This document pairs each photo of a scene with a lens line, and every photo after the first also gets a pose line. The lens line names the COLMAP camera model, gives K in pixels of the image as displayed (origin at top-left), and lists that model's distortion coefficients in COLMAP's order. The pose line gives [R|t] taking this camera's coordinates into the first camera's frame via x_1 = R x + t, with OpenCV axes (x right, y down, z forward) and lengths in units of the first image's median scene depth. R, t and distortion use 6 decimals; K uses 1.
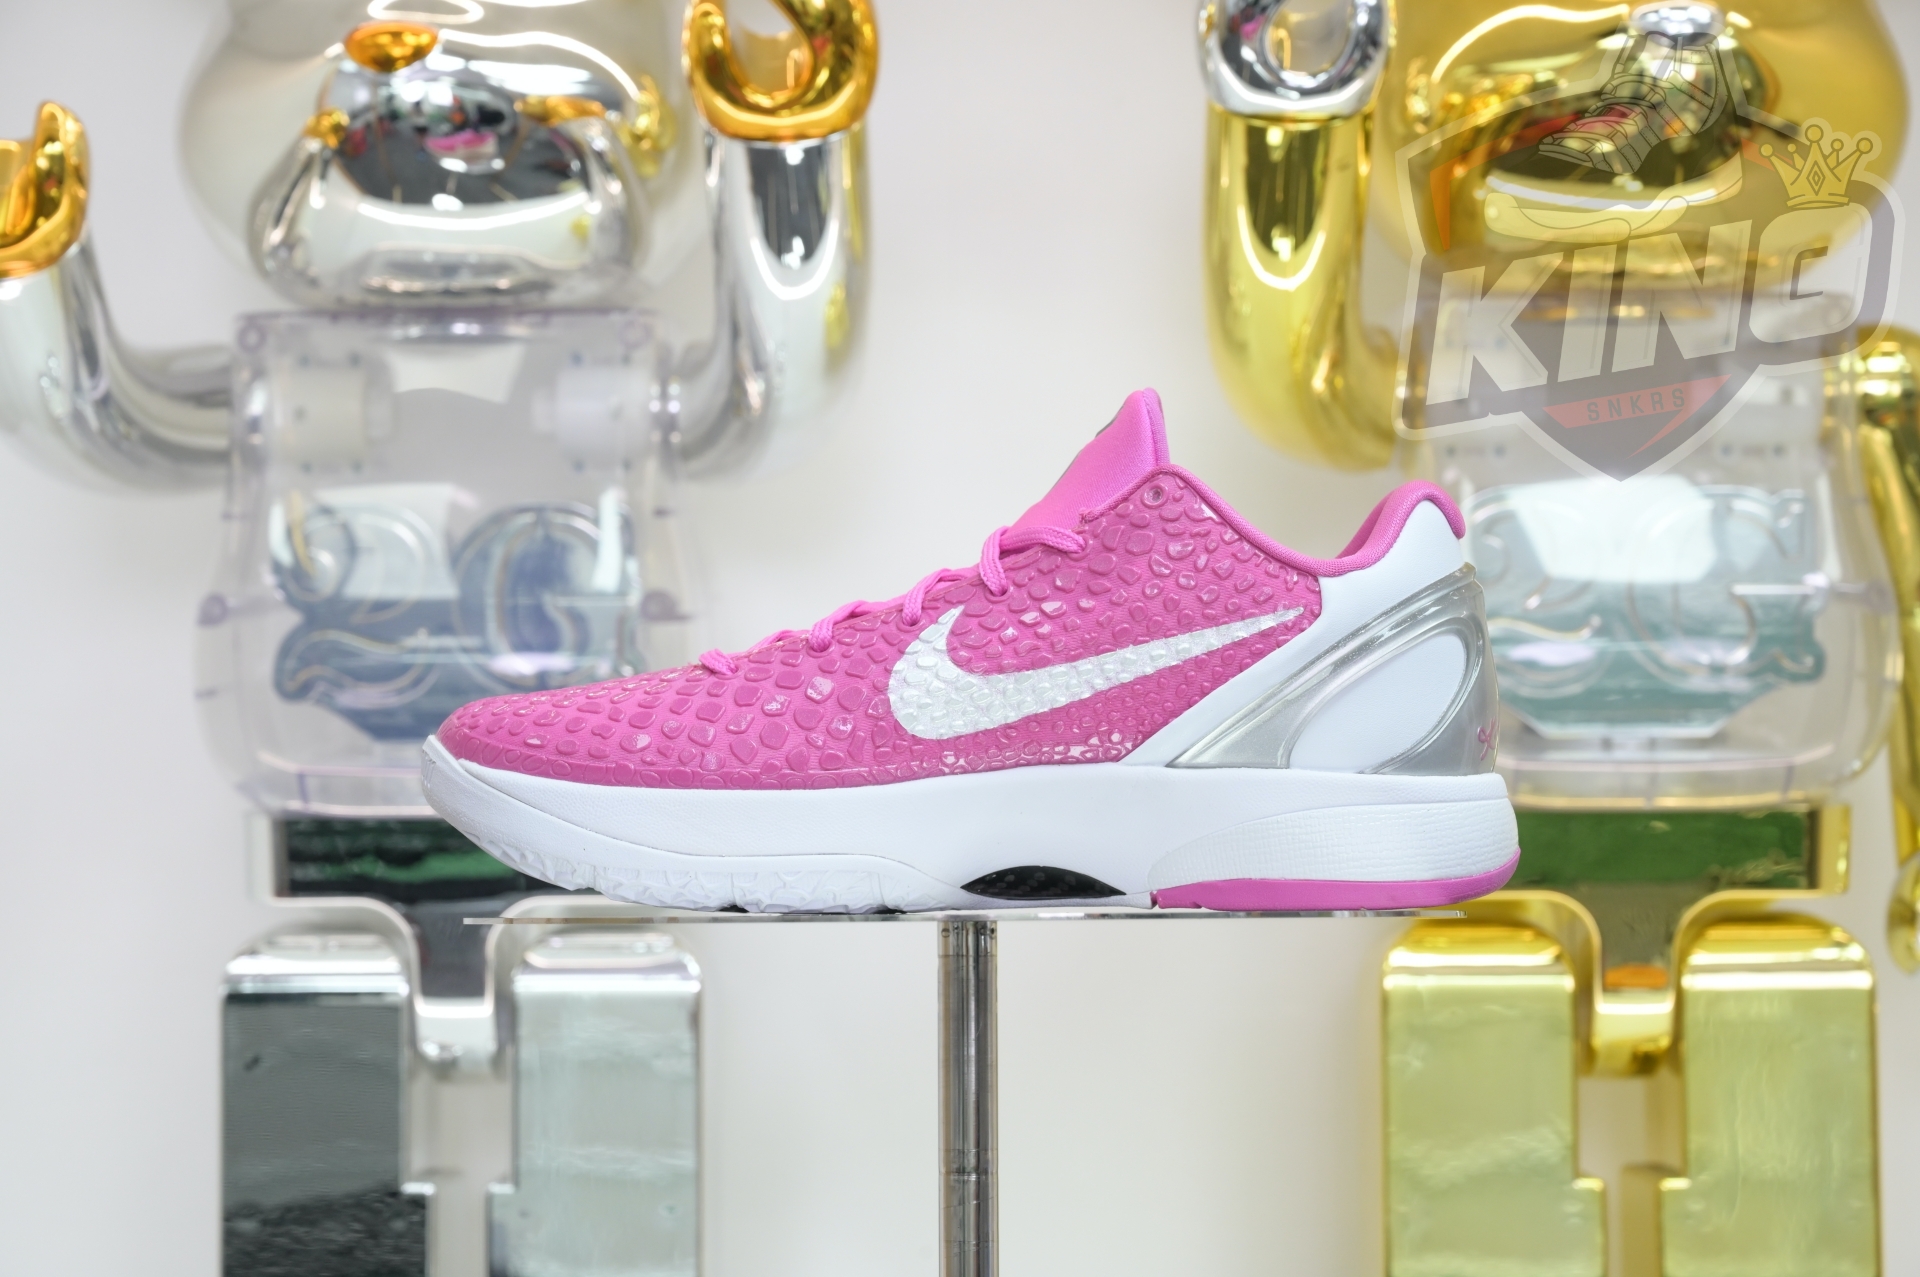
lens RADIAL K [[4477.9, 0, 960.0], [0, 4477.9, 638.5], [0, 0, 1]] dist [-0.724348, 7.692194]
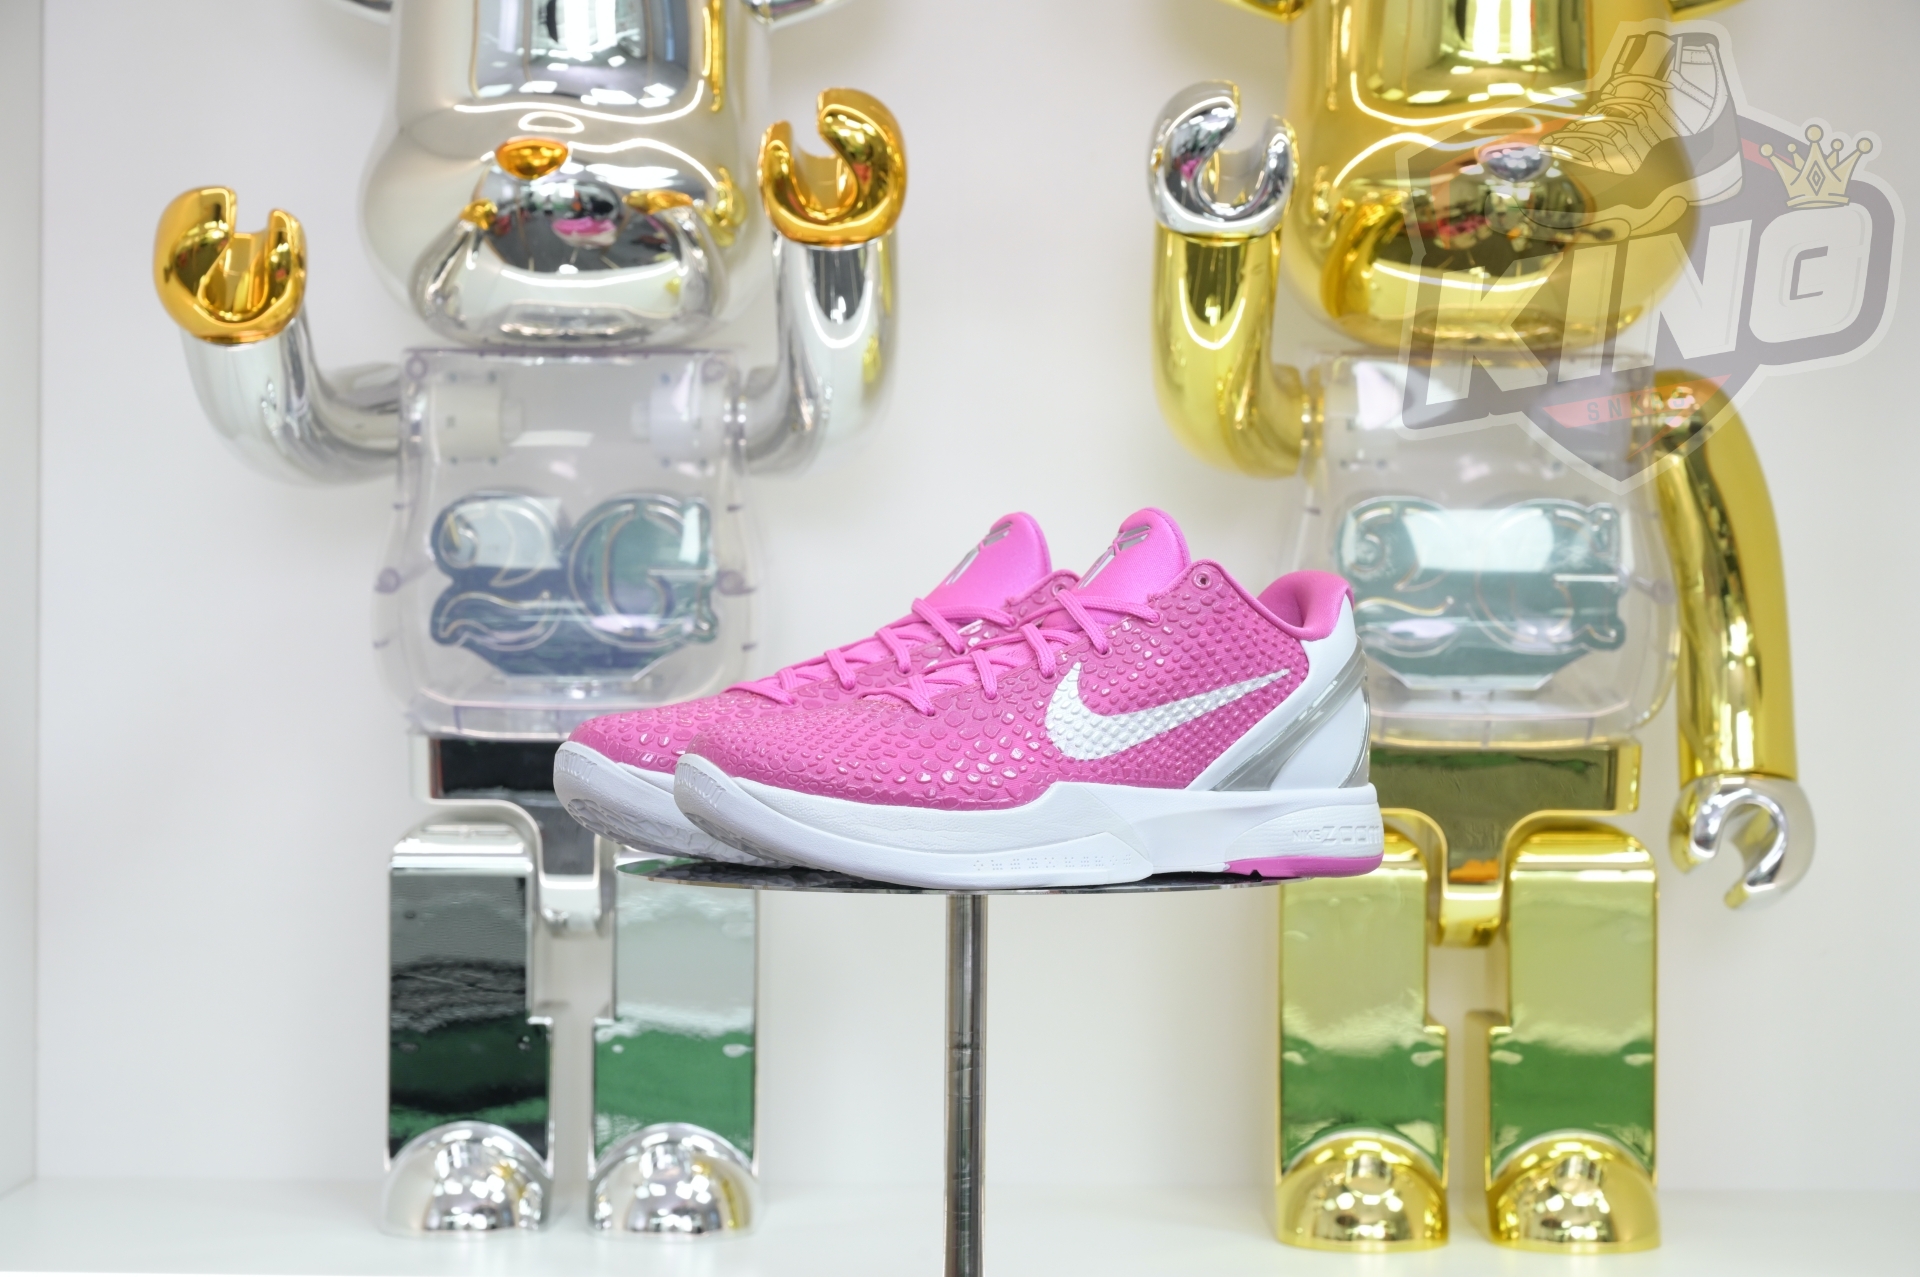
lens RADIAL K [[4477.9, 0, 960.0], [0, 4477.9, 638.5], [0, 0, 1]] dist [-0.724348, 7.692194]
pose [[0.999891, 0.014138, 0.004334, -0.005899], [-0.014406, 0.997460, 0.069753, -0.082624], [-0.003337, -0.069808, 0.997555, -0.306095]]
